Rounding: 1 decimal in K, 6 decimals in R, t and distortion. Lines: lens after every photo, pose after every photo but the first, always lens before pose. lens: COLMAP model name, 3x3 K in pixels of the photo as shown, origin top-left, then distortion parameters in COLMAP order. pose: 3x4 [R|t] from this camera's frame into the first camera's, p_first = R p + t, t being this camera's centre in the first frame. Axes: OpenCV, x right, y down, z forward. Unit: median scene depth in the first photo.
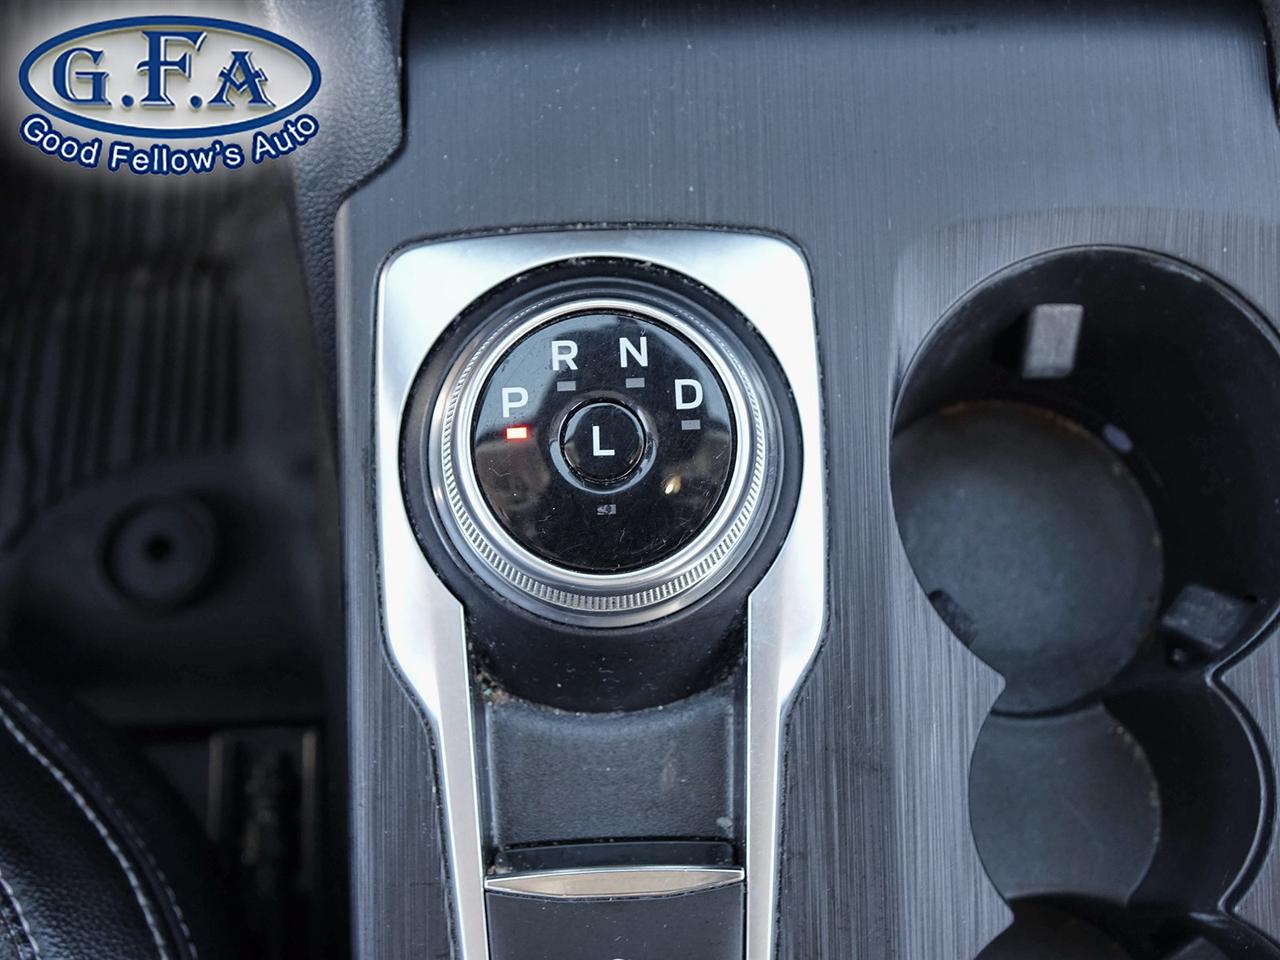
lens RADIAL K [[1408.9, 0, 640.0], [0, 1408.9, 480.0], [0, 0, 1]] dist [-0.013920, -0.045676]
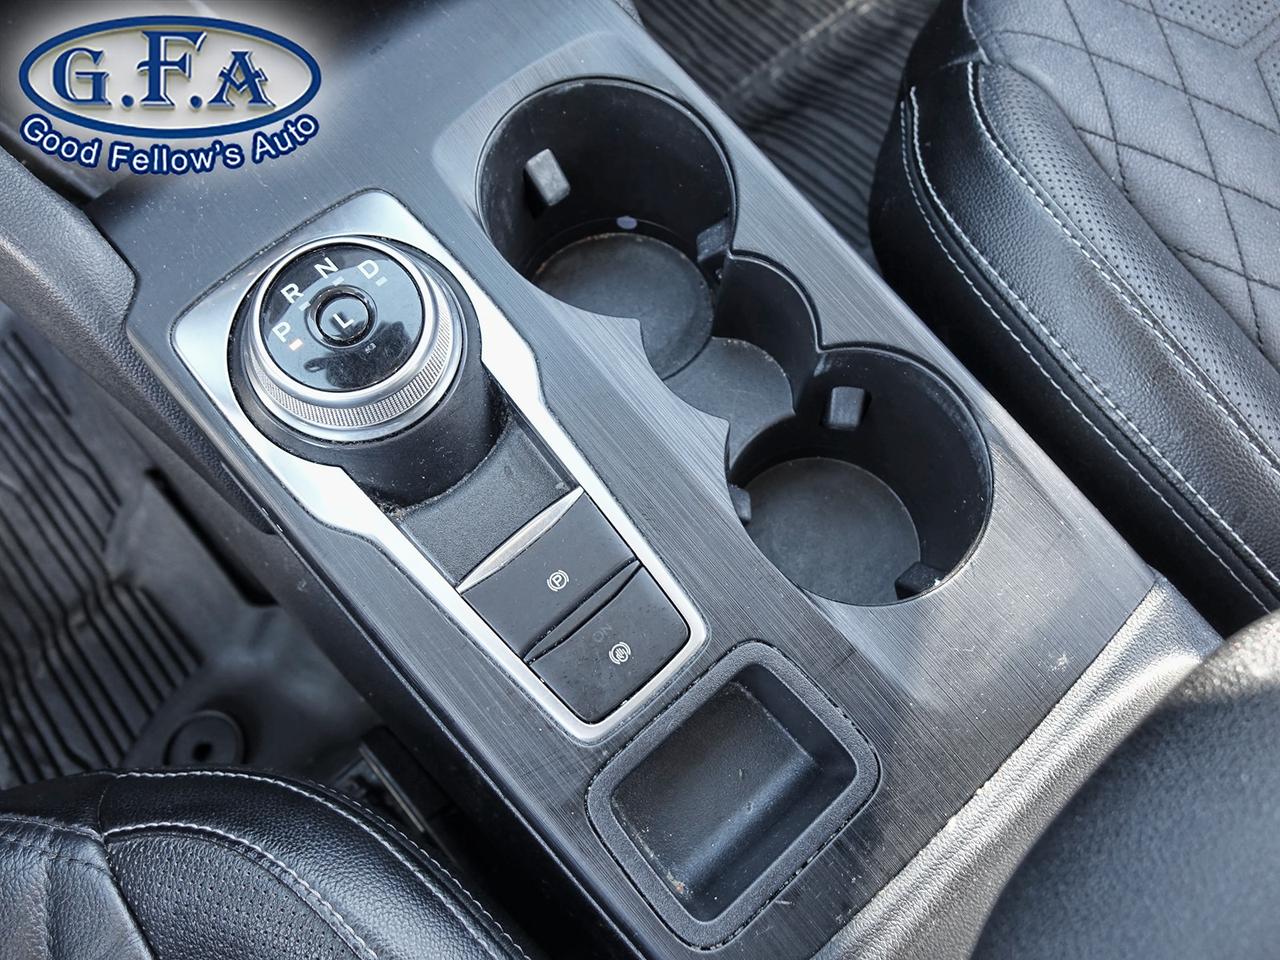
lens RADIAL K [[970.3, 0, 640.0], [0, 970.3, 480.0], [0, 0, 1]] dist [-0.004488, -0.006185]
pose [[0.768568, -0.604134, 0.210536, -0.099638], [0.625578, 0.778588, -0.049531, 0.347719], [-0.133997, 0.169775, 0.976330, -0.106426]]
